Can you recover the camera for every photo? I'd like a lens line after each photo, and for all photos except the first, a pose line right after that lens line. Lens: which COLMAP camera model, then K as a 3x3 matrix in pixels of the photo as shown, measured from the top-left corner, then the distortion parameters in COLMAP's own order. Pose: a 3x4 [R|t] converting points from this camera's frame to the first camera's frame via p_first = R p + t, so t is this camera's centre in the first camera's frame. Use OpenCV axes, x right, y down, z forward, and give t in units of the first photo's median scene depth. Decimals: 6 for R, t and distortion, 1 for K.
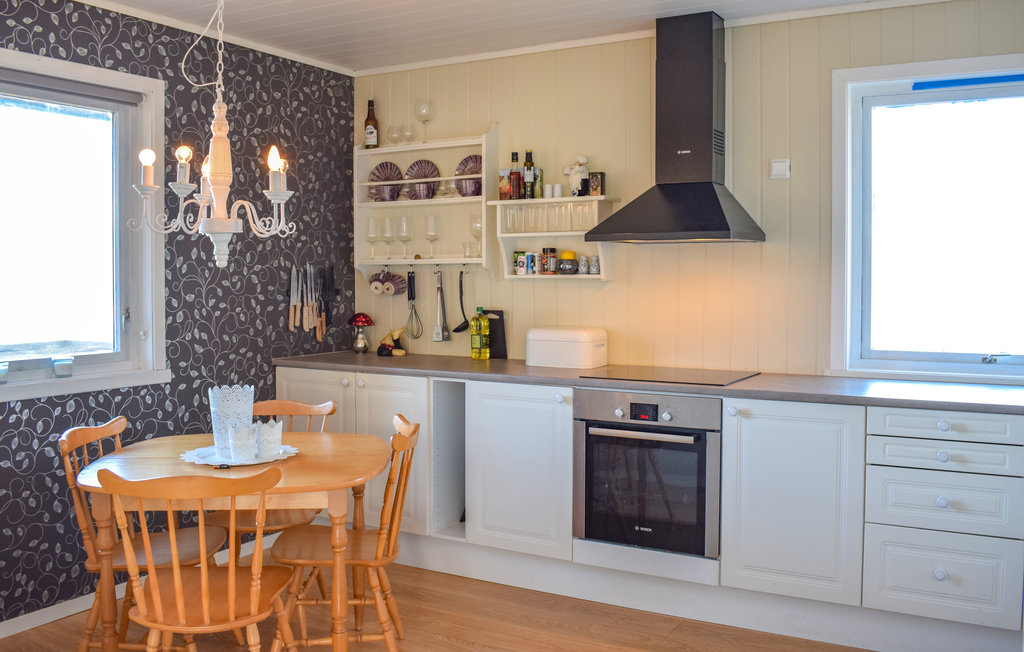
lens RADIAL K [[904.1, 0, 543.4], [0, 904.1, 298.7], [0, 0, 1]] dist [-0.091279, 0.011547]
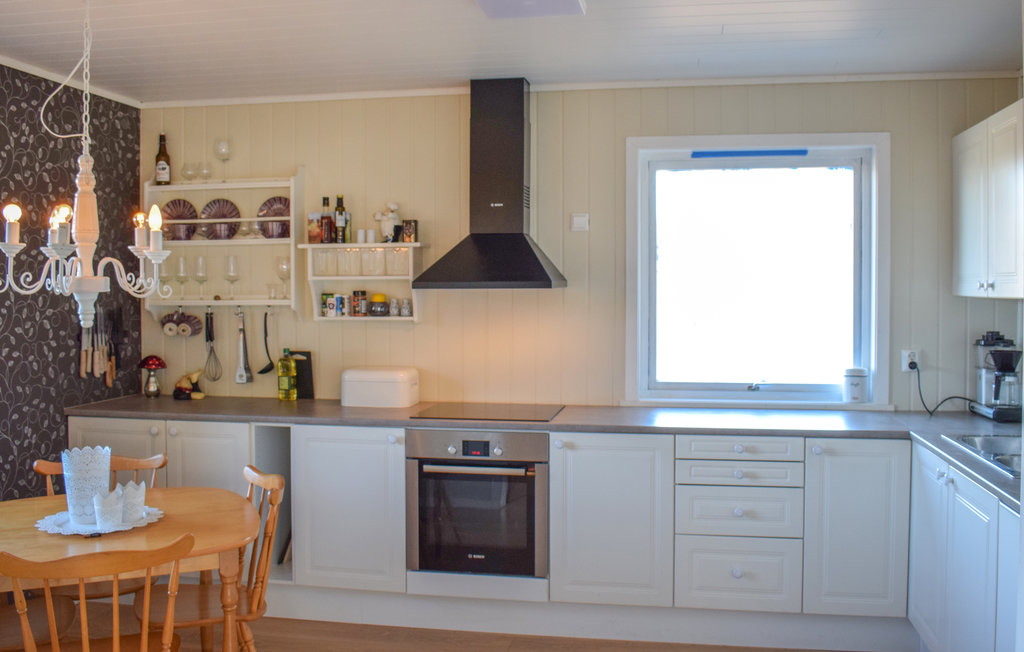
lens RADIAL K [[904.1, 0, 543.4], [0, 904.1, 298.7], [0, 0, 1]] dist [-0.091279, 0.011547]
pose [[0.940788, -0.005084, 0.338957, -0.149105], [0.009280, 0.999899, -0.010761, -0.034883], [-0.338868, 0.013269, 0.940740, -0.040010]]
